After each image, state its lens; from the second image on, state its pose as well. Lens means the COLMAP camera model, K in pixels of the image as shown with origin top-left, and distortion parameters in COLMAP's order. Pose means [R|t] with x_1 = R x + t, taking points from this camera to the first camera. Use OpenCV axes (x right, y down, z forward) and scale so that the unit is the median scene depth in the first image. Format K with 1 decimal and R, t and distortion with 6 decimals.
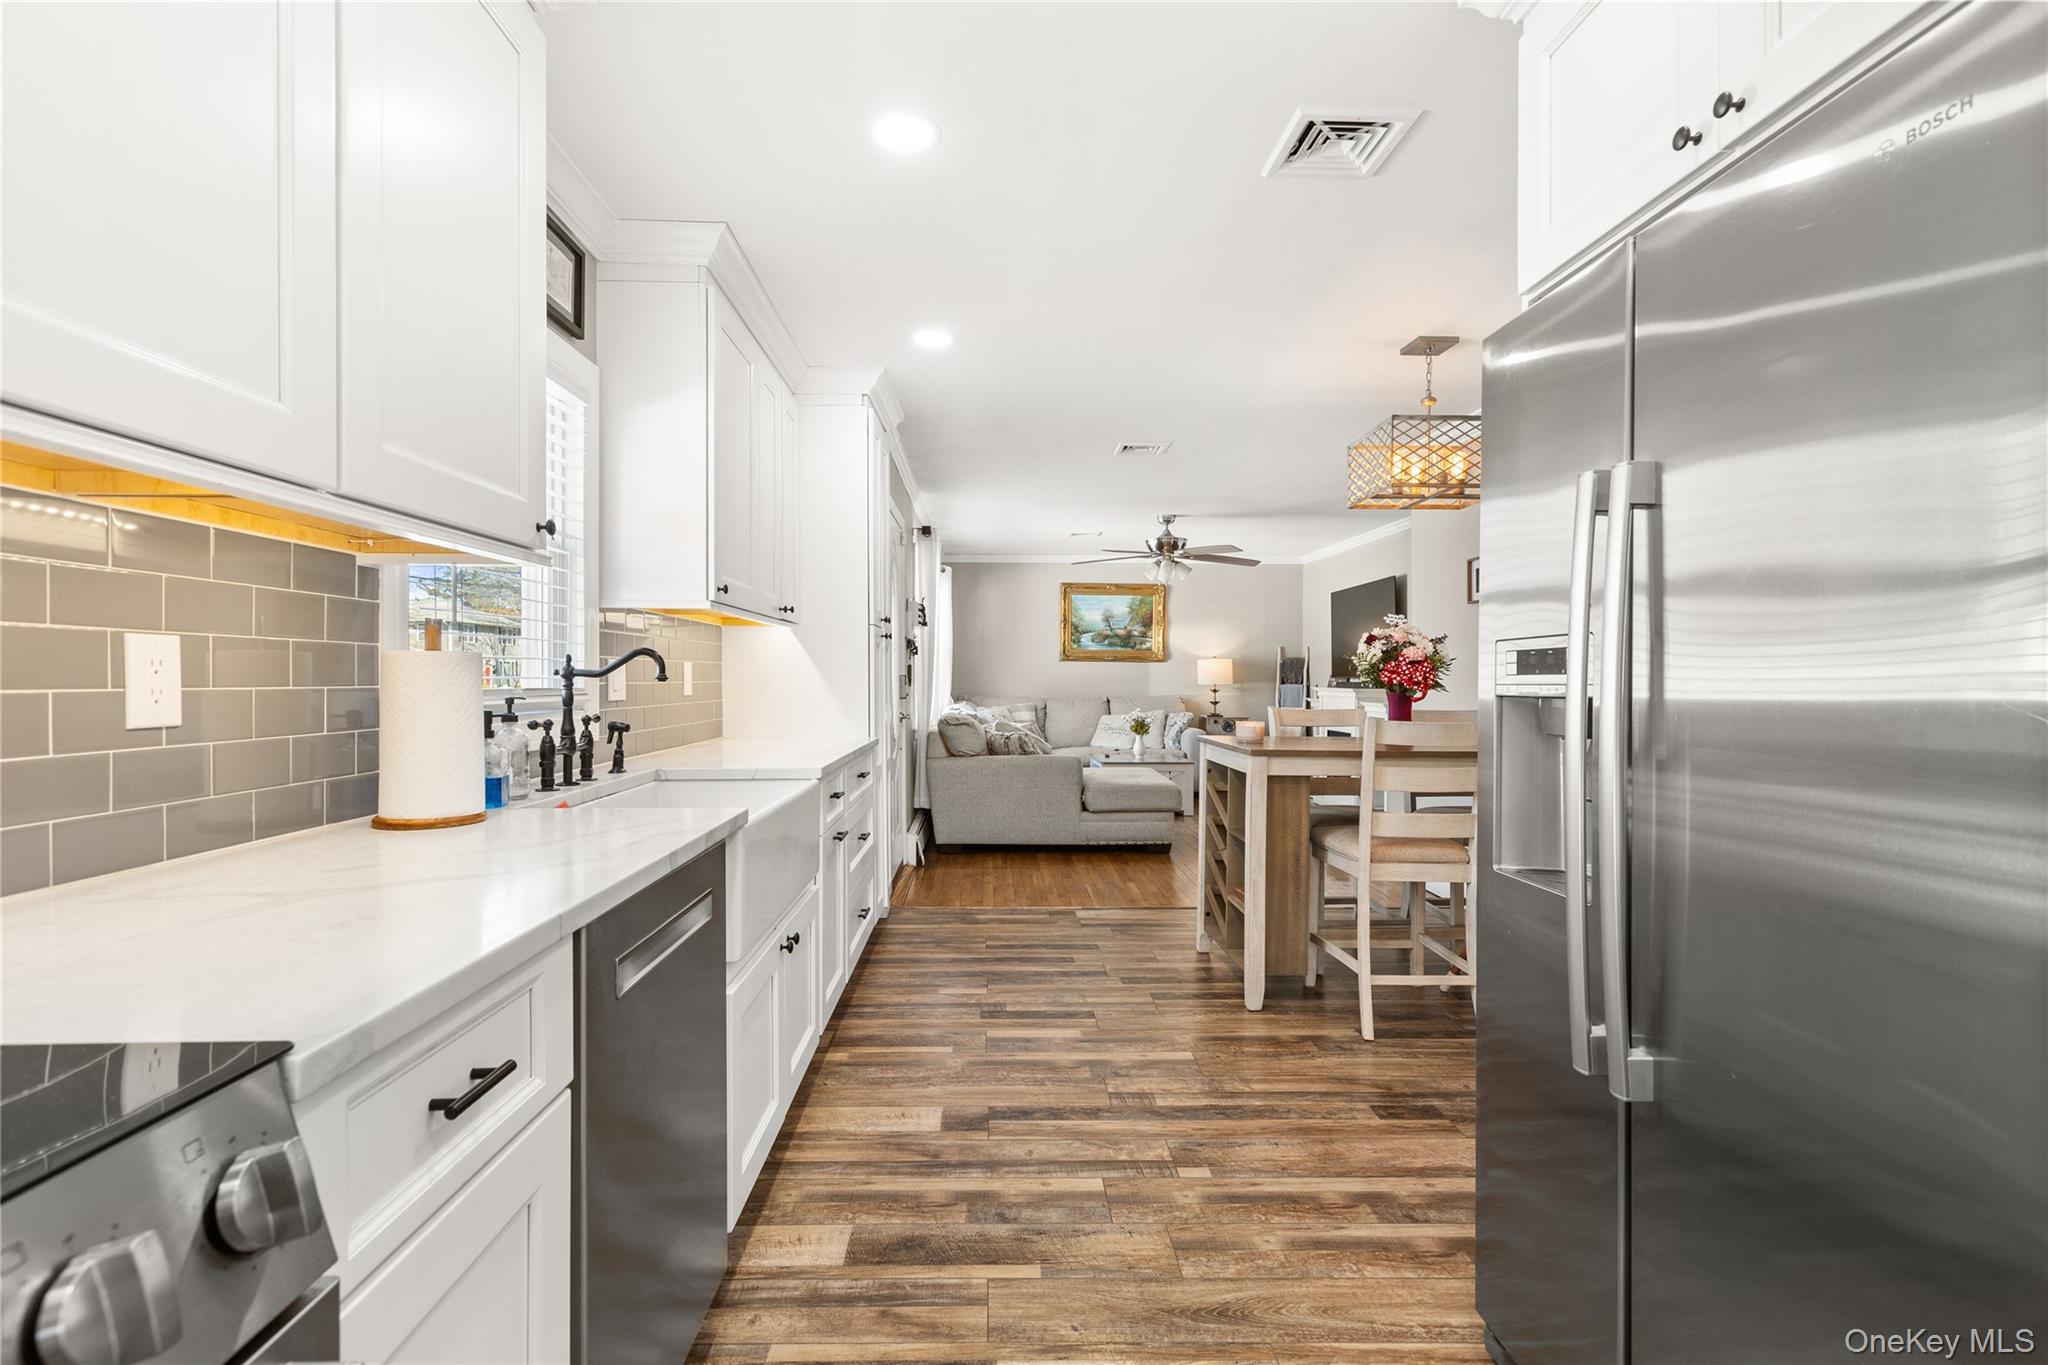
lens RADIAL K [[950.0, 0, 1010.4], [0, 950.0, 677.4], [0, 0, 1]] dist [0.002815, -0.001214]
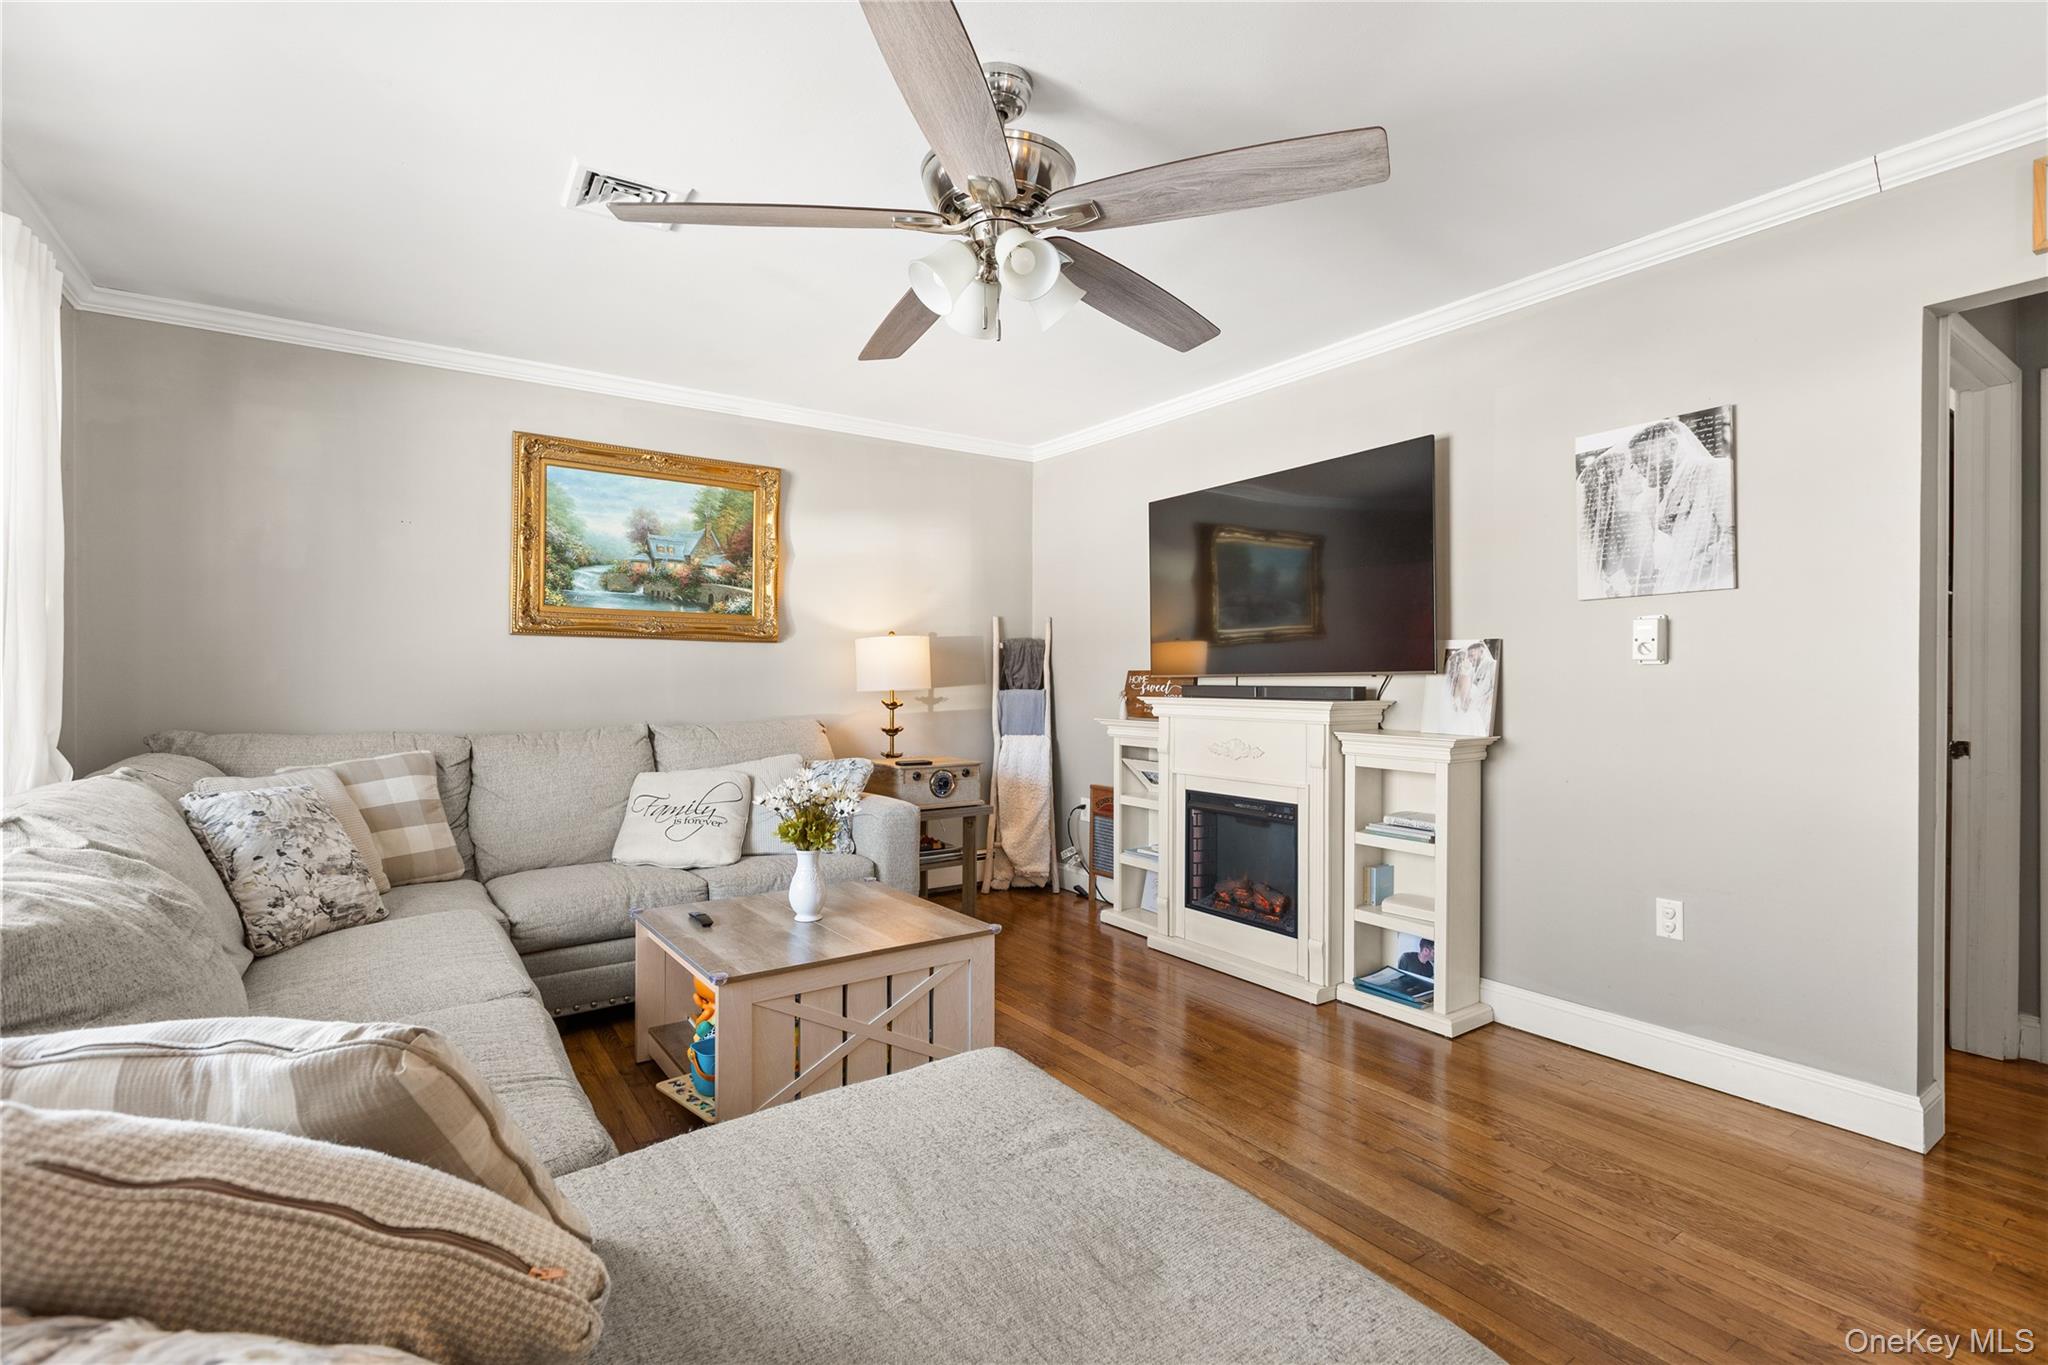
lens RADIAL K [[950.0, 0, 1028.1], [0, 950.0, 677.0], [0, 0, 1]] dist [0.002815, -0.001214]
pose [[0.835063, -0.000261, 0.550154, 0.023290], [0.001232, 0.999998, -0.001396, 0.001480], [-0.550153, 0.001843, 0.835062, 0.901553]]
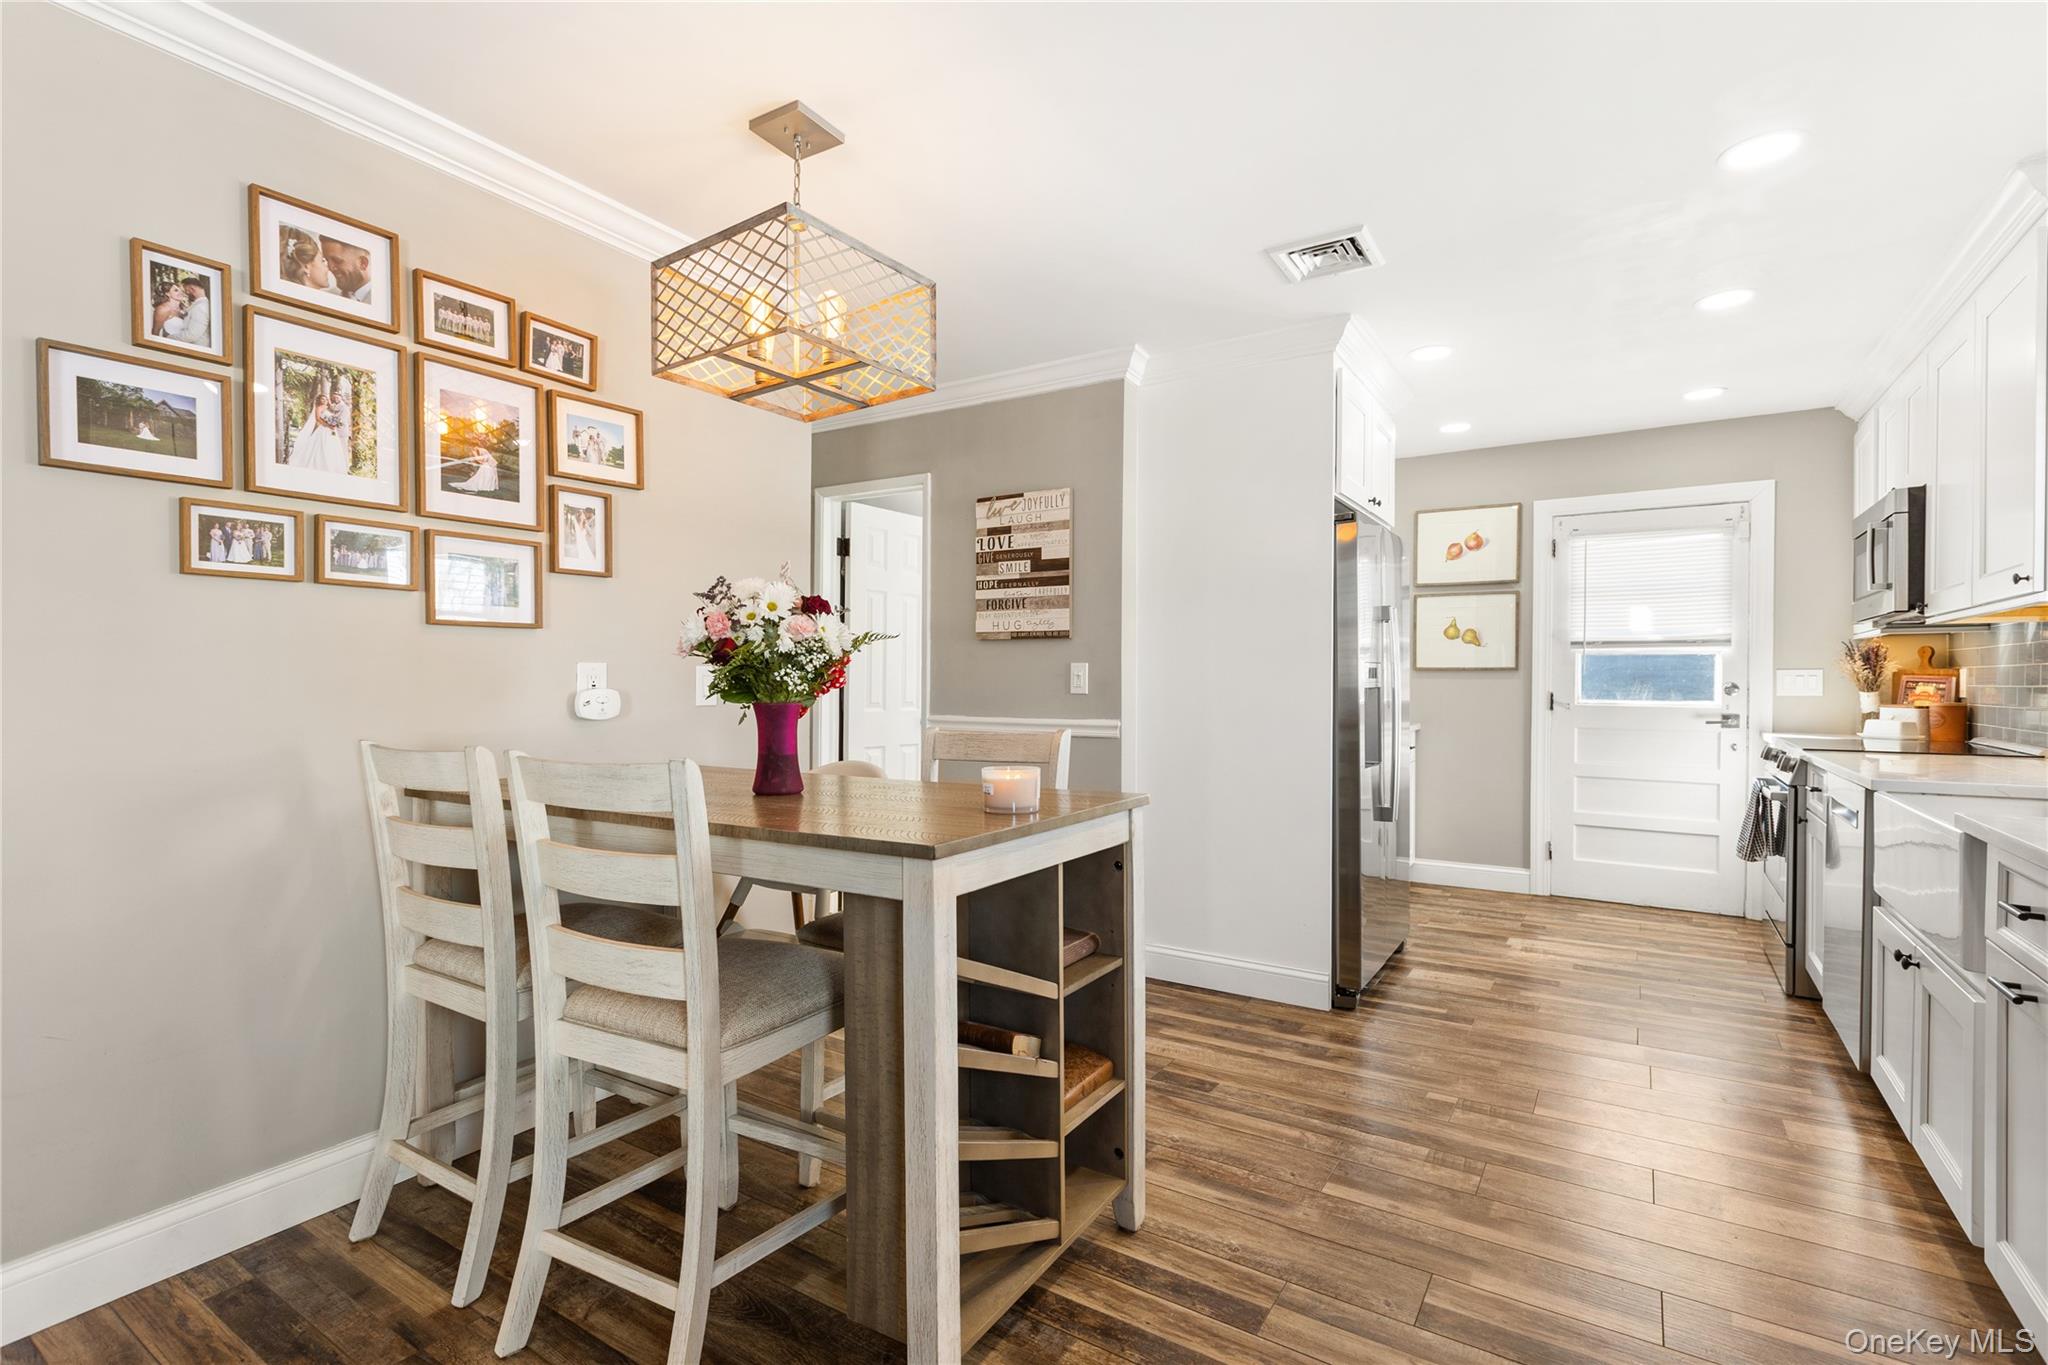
lens RADIAL K [[950.0, 0, 1013.4], [0, 950.0, 688.5], [0, 0, 1]] dist [0.002815, -0.001214]
pose [[-0.822177, -0.009371, 0.569154, -0.012830], [-0.003781, 0.999932, 0.011002, 0.000316], [-0.569219, 0.006893, -0.822157, 0.804519]]
